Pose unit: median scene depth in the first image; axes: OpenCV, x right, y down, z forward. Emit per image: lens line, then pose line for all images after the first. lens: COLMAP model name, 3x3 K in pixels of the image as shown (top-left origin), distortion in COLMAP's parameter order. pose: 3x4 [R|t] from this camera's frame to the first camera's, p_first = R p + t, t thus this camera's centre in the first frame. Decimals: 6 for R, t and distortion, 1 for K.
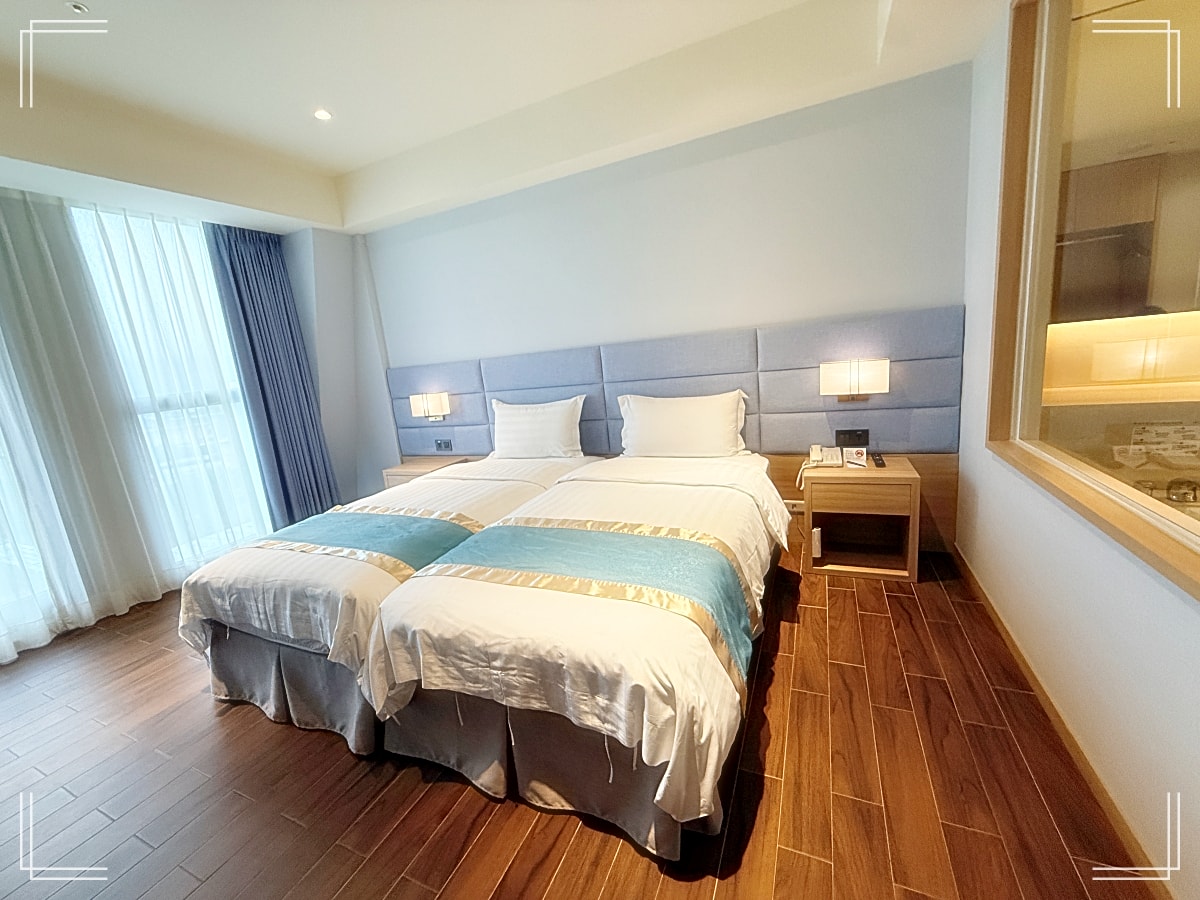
lens RADIAL K [[475.8, 0, 596.8], [0, 475.8, 443.5], [0, 0, 1]] dist [0.003138, 0.000403]
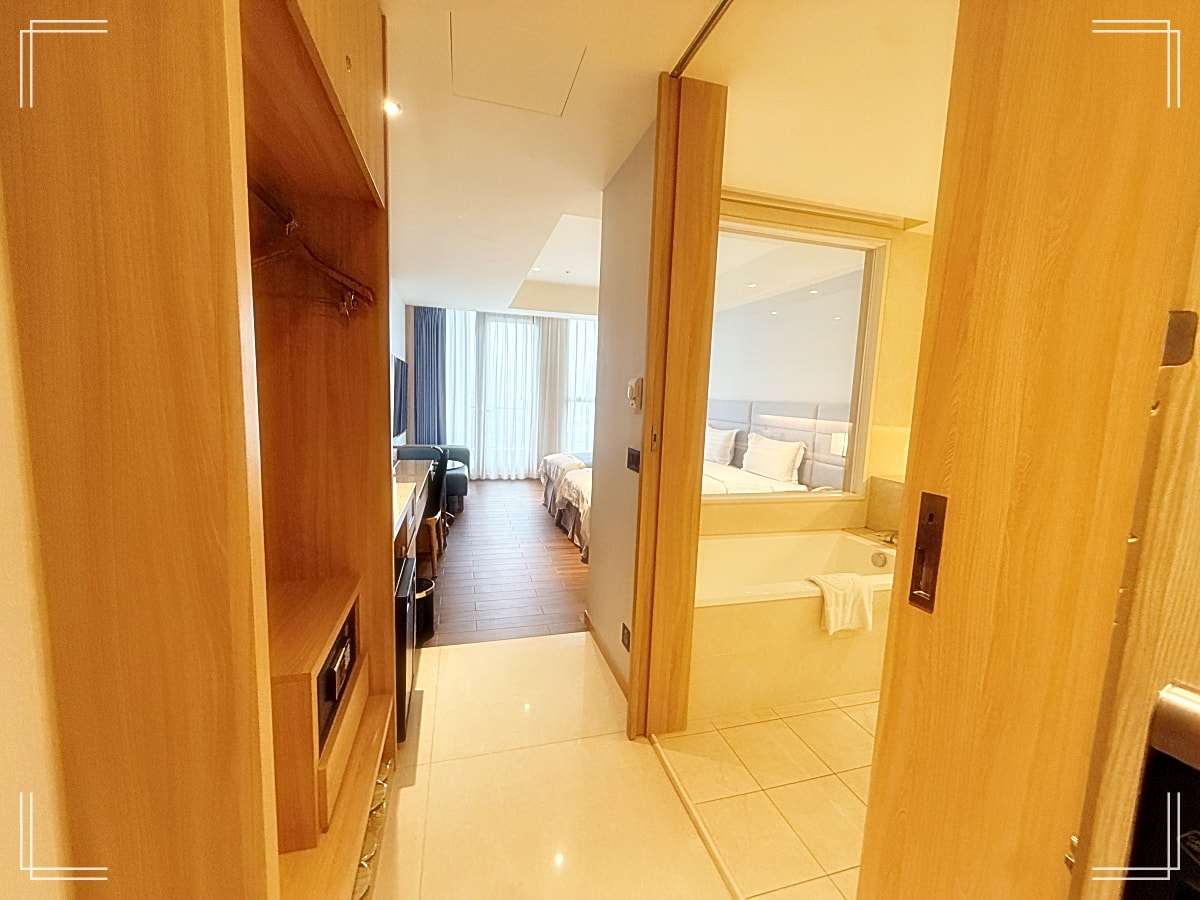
lens RADIAL K [[476.4, 0, 597.6], [0, 476.4, 452.8], [0, 0, 1]] dist [-0.000644, 0.000042]
pose [[0.644975, 0.219251, -0.732077, 0.878090], [-0.253922, 0.965018, 0.065304, -0.007142], [0.720785, 0.143770, 0.678085, -0.445342]]
